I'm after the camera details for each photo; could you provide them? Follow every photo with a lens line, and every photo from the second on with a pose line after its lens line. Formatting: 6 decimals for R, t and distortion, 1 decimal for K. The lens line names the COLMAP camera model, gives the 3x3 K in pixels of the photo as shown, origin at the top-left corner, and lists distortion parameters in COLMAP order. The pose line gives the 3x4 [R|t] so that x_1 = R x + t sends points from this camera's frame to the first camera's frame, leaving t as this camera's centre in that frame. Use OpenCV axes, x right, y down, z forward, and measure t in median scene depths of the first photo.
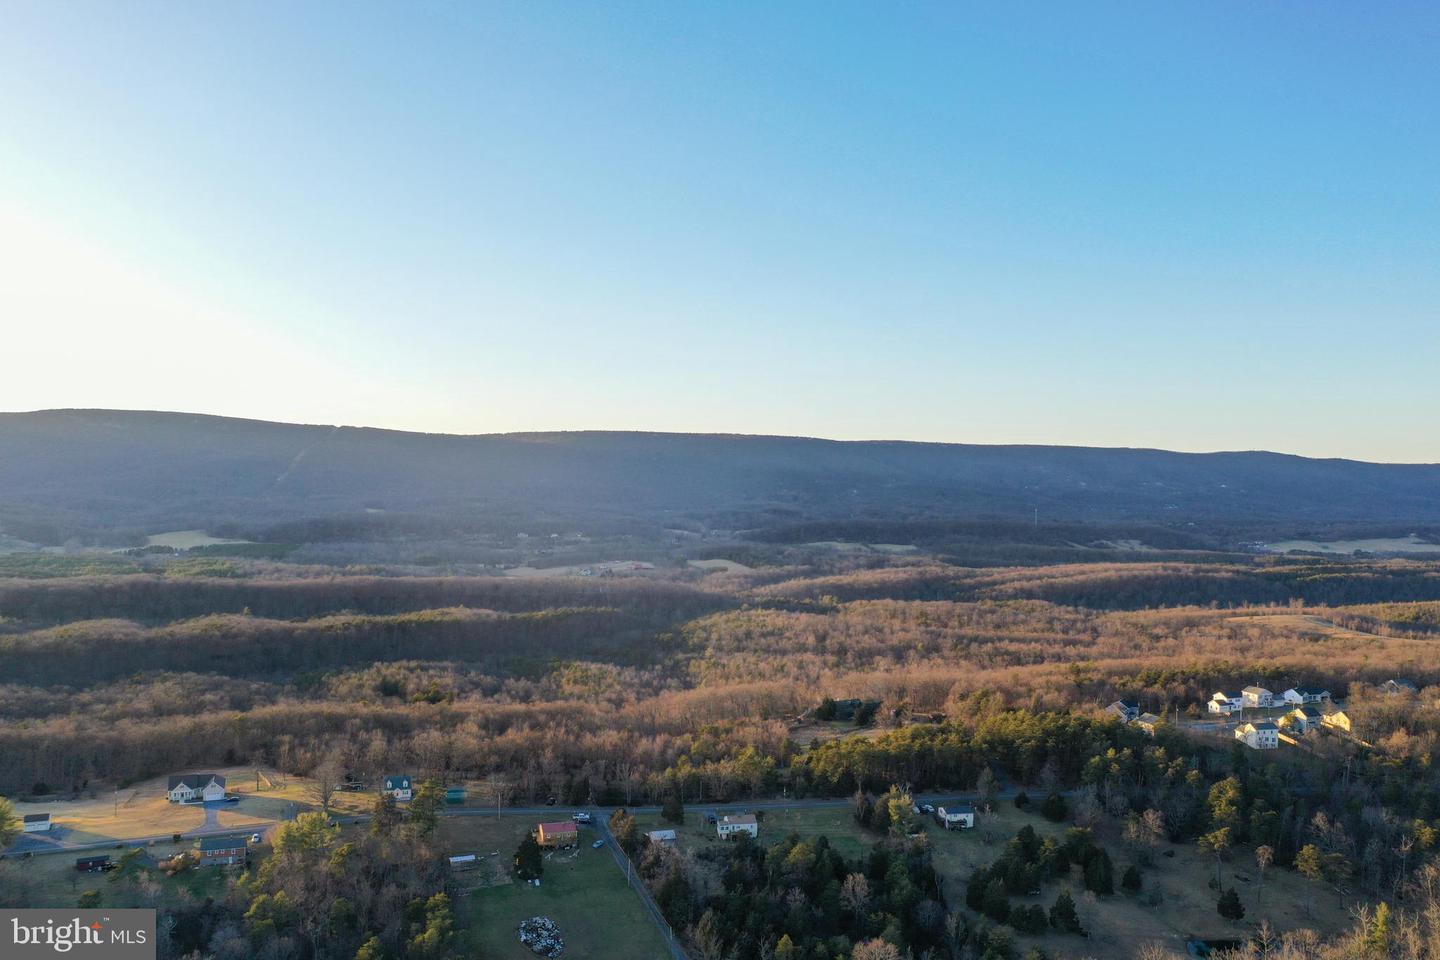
lens RADIAL K [[1113.8, 0, 719.8], [0, 1113.8, 487.5], [0, 0, 1]] dist [-0.029015, -0.000516]
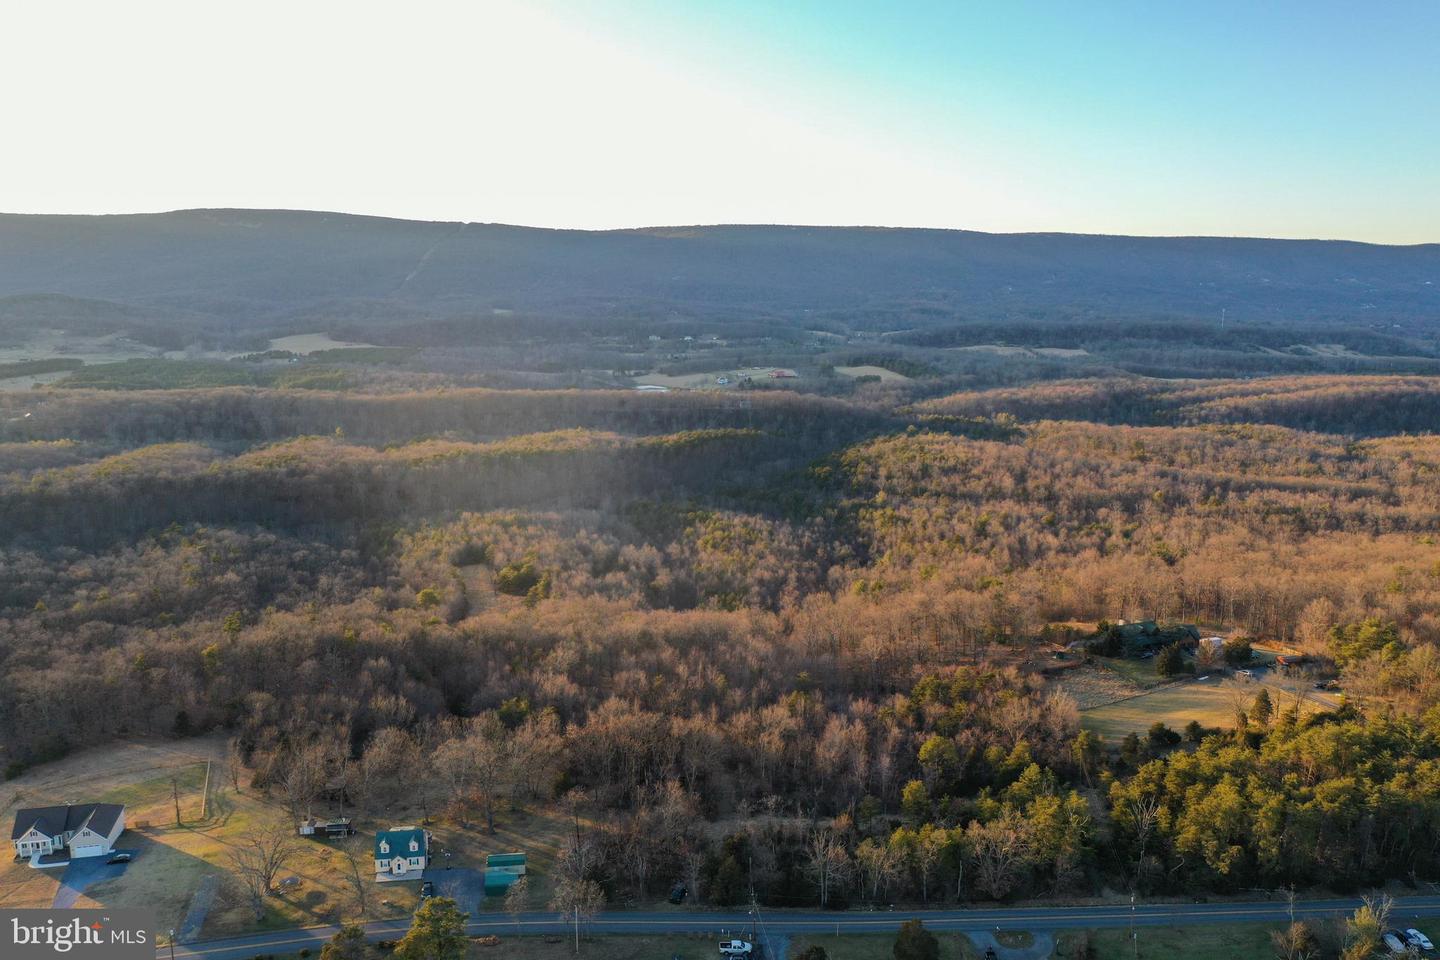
lens RADIAL K [[1113.8, 0, 718.3], [0, 1113.8, 482.8], [0, 0, 1]] dist [-0.029015, -0.000516]
pose [[0.992650, 0.016923, -0.119830, -0.028262], [0.004339, 0.984561, 0.174985, -0.001513], [0.120941, -0.174219, 0.977252, 0.201862]]
